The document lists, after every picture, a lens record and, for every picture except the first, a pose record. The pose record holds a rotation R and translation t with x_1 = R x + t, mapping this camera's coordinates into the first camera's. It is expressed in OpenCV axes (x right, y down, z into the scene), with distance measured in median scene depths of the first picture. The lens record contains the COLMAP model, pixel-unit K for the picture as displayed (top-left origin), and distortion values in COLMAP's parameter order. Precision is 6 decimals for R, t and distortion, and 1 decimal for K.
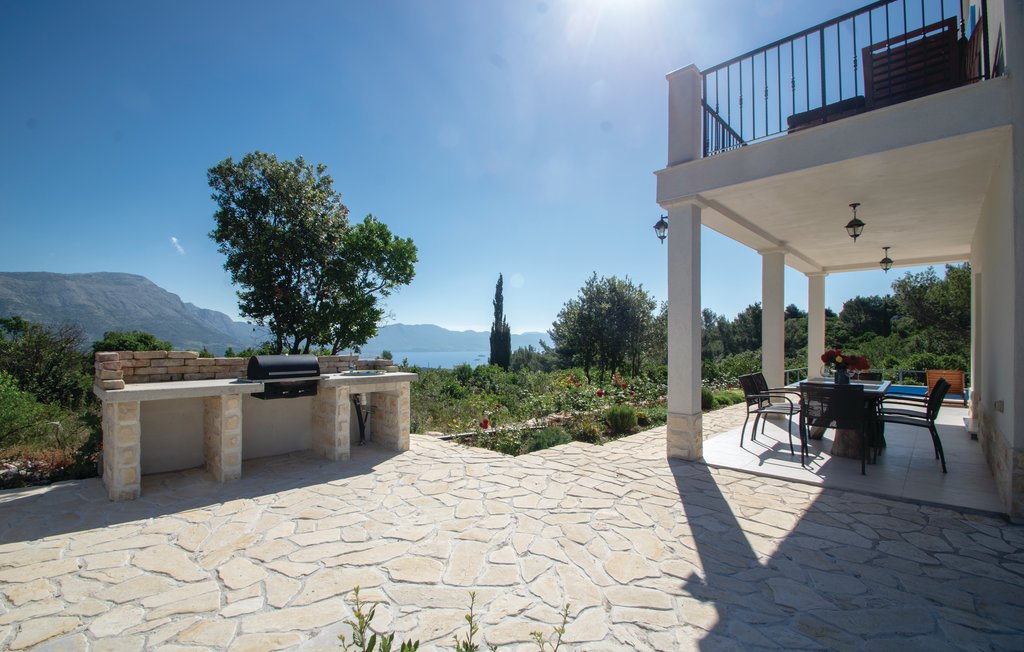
lens RADIAL K [[452.6, 0, 501.2], [0, 452.6, 333.4], [0, 0, 1]] dist [-0.001940, -0.000567]
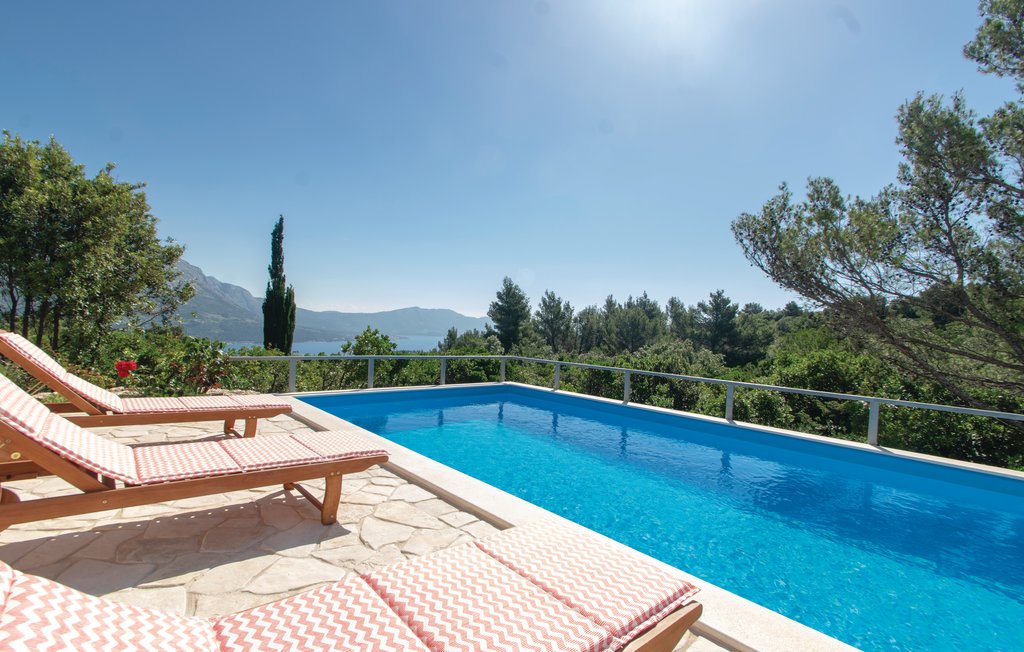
lens RADIAL K [[452.6, 0, 501.2], [0, 452.6, 333.4], [0, 0, 1]] dist [-0.001940, -0.000567]
pose [[0.997754, 0.051370, -0.042985, 0.137677], [-0.050262, 0.998385, 0.026482, 0.006986], [0.044276, -0.024262, 0.998725, 0.099581]]
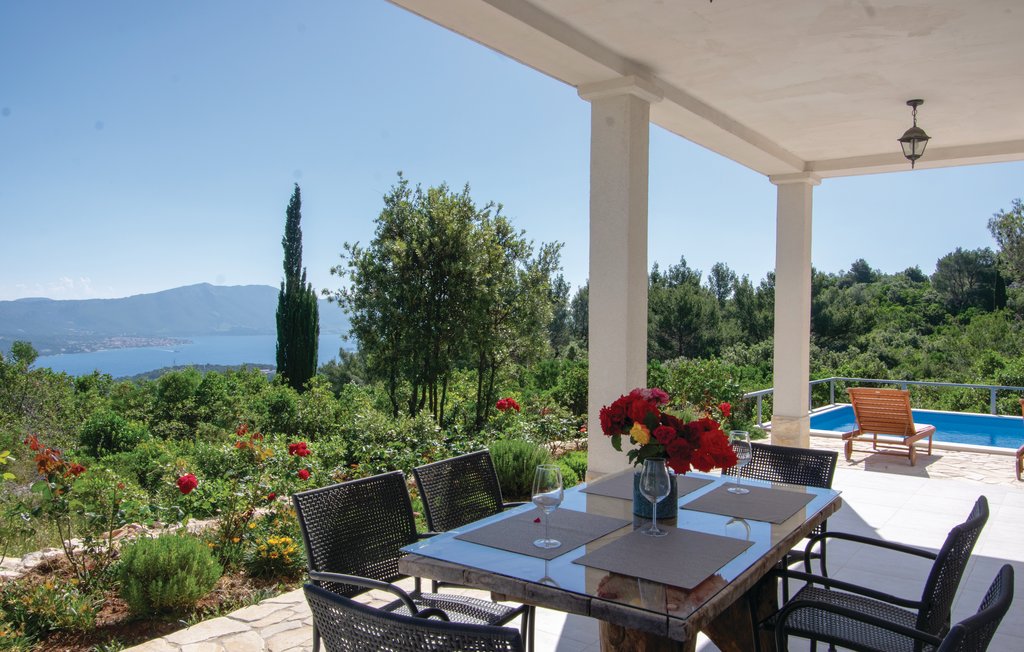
lens RADIAL K [[793.7, 0, 513.5], [0, 793.7, 385.0], [0, 0, 1]] dist [-0.051149, 0.002638]
pose [[0.989115, -0.007464, 0.146958, 0.036901], [-0.007658, 0.994748, 0.102066, -0.001323], [-0.146948, -0.102080, 0.983863, 0.032973]]
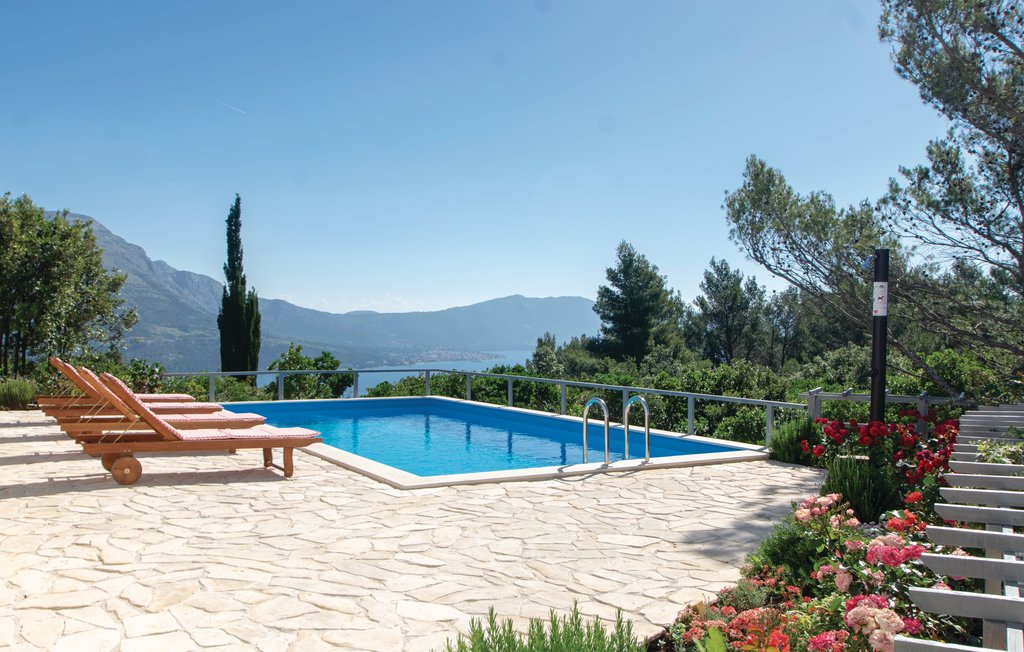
lens RADIAL K [[893.7, 0, 489.5], [0, 893.7, 327.3], [0, 0, 1]] dist [0.002883, 0.007656]
pose [[0.965580, 0.006528, -0.260023, 0.197082], [-0.002965, 0.999896, 0.014093, 0.002972], [0.260088, -0.012837, 0.965500, 0.019176]]
